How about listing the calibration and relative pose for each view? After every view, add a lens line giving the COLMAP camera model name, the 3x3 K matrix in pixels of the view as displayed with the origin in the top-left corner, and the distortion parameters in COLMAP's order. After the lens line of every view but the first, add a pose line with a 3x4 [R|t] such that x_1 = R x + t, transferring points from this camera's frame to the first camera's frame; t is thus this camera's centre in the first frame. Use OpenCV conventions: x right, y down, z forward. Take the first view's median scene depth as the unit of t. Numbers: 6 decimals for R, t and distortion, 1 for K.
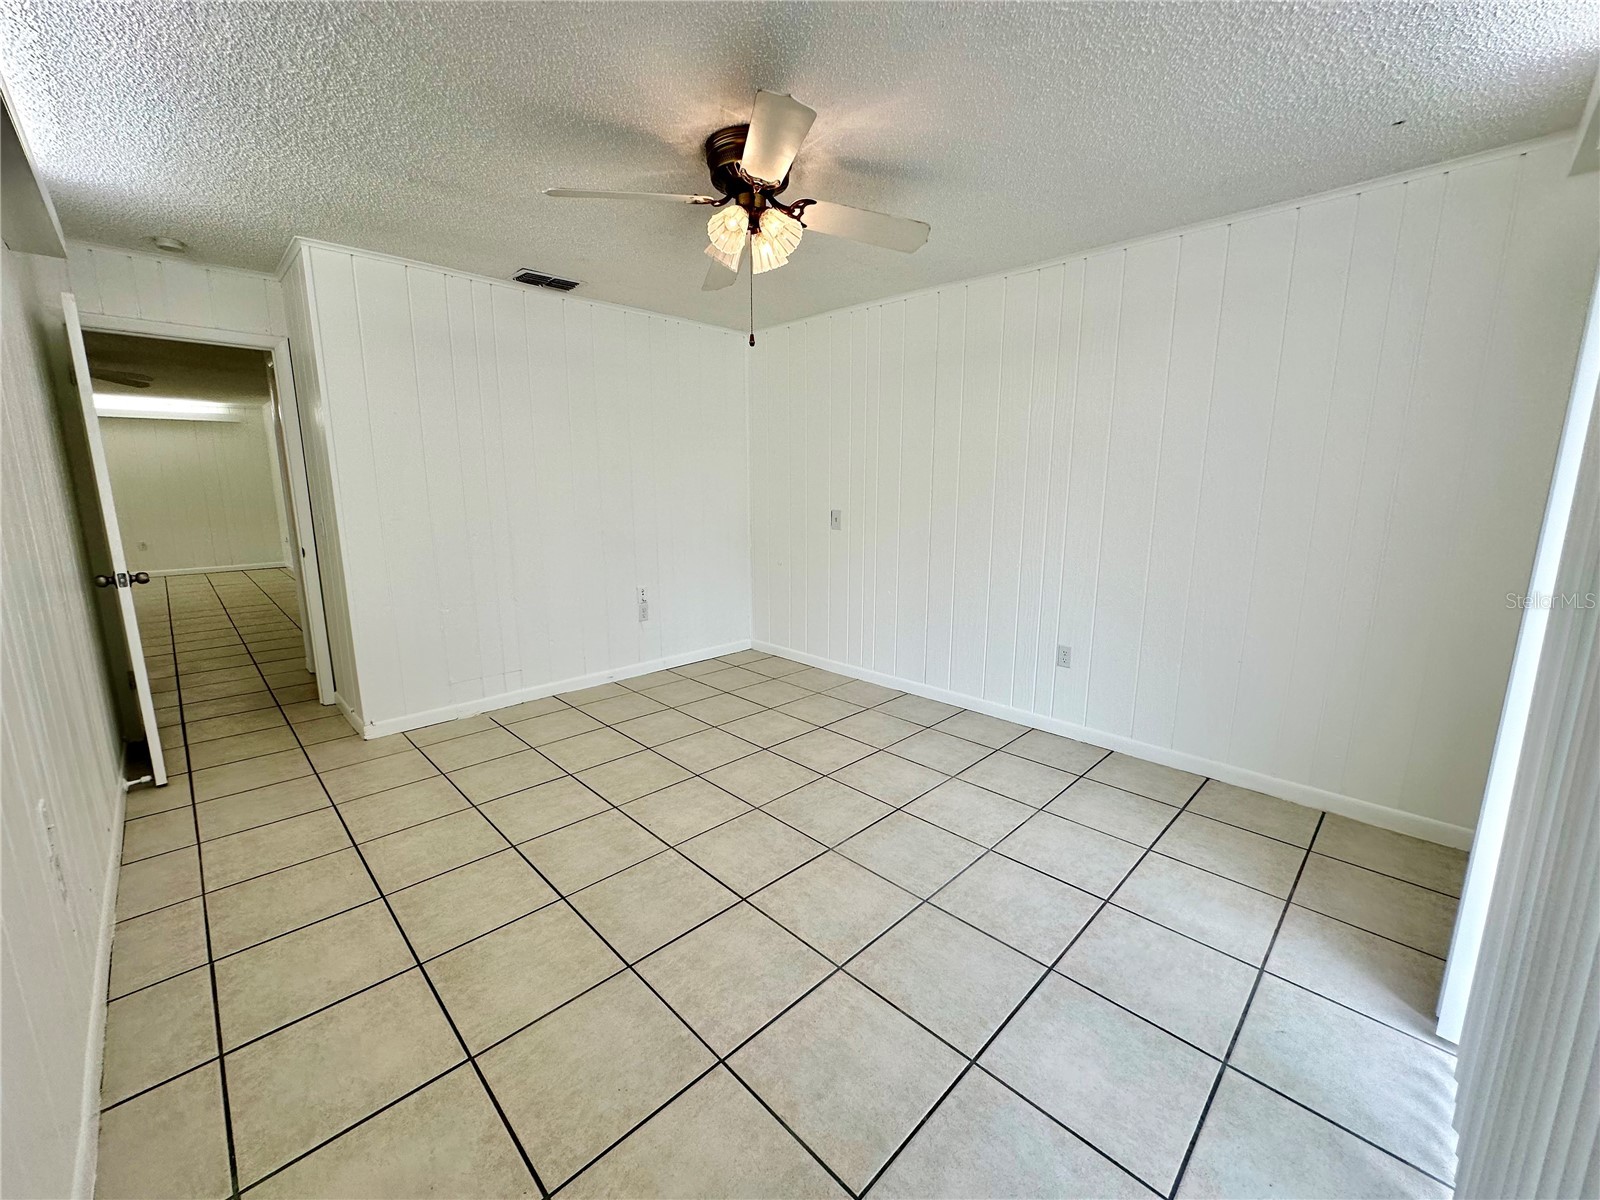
lens RADIAL K [[642.0, 0, 800.0], [0, 642.0, 600.0], [0, 0, 1]] dist [-0.000146, 0.000105]
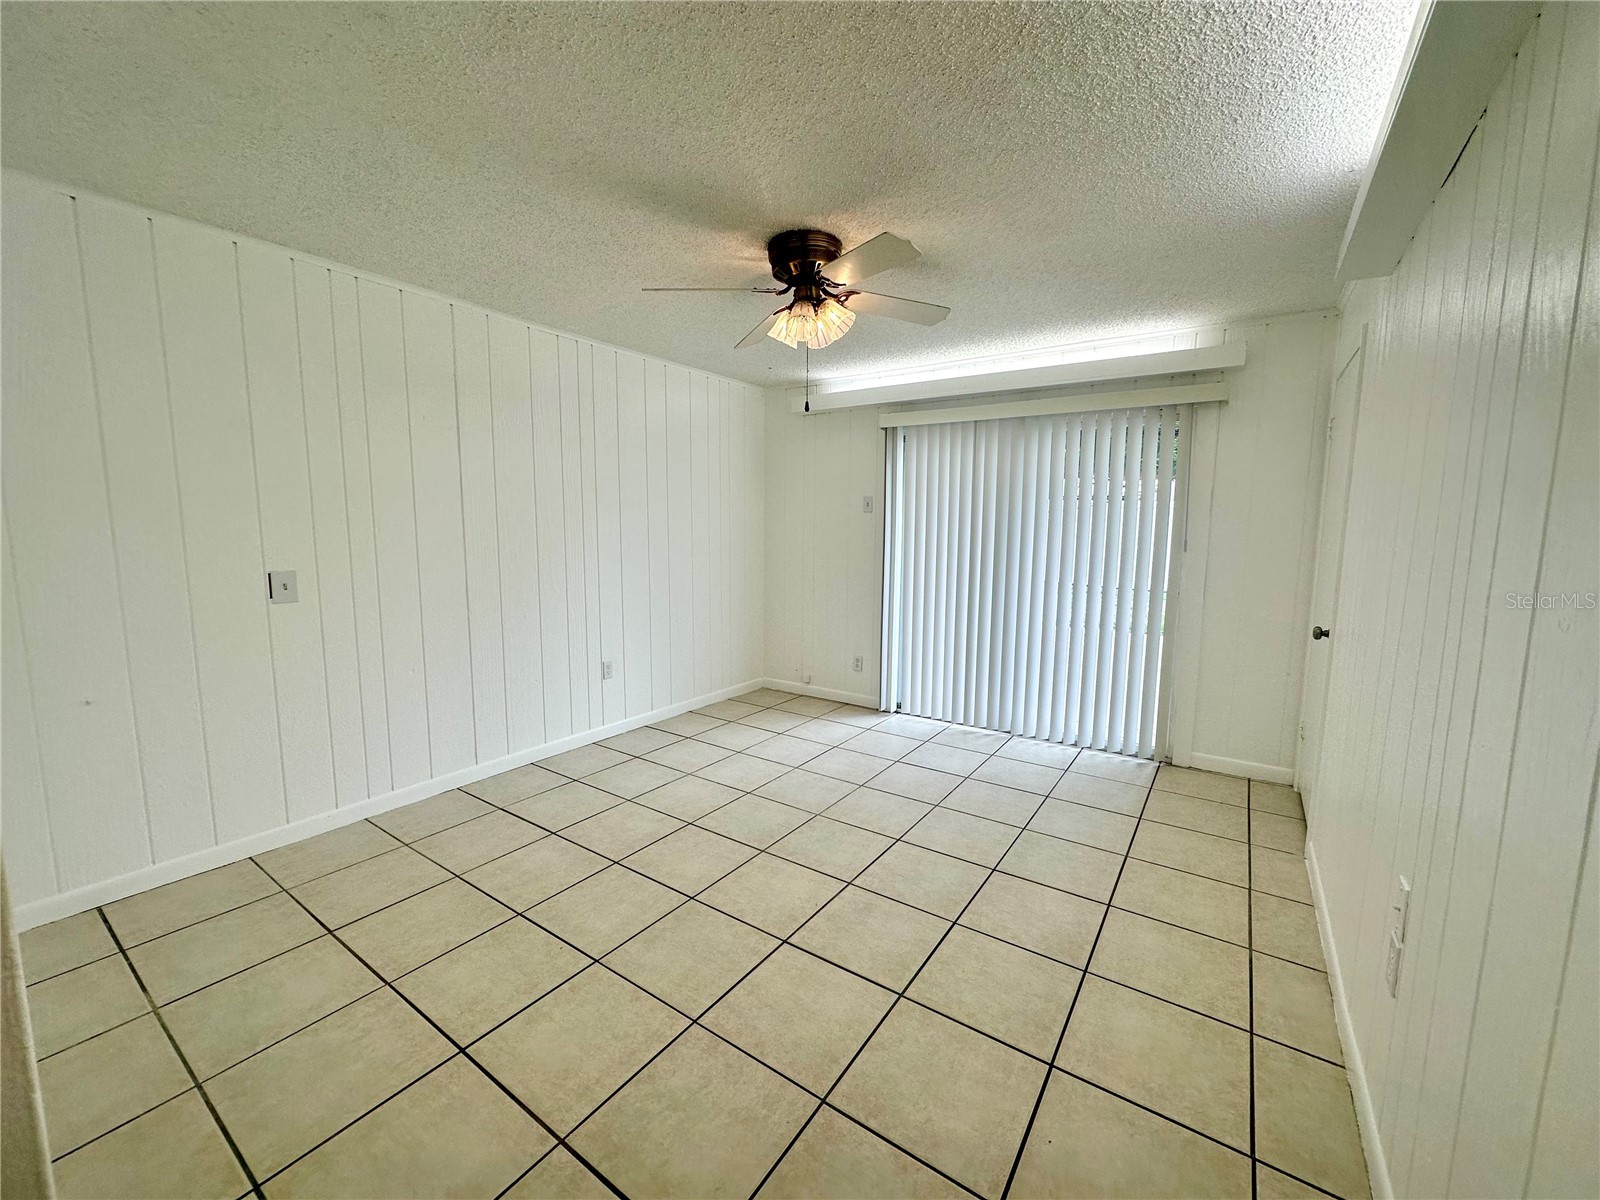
lens RADIAL K [[642.0, 0, 800.0], [0, 642.0, 600.0], [0, 0, 1]] dist [-0.000146, 0.000105]
pose [[-0.182922, -0.119076, 0.975890, -0.965513], [0.173243, 0.973201, 0.151220, -0.188717], [-0.967743, 0.196727, -0.157391, 0.981590]]
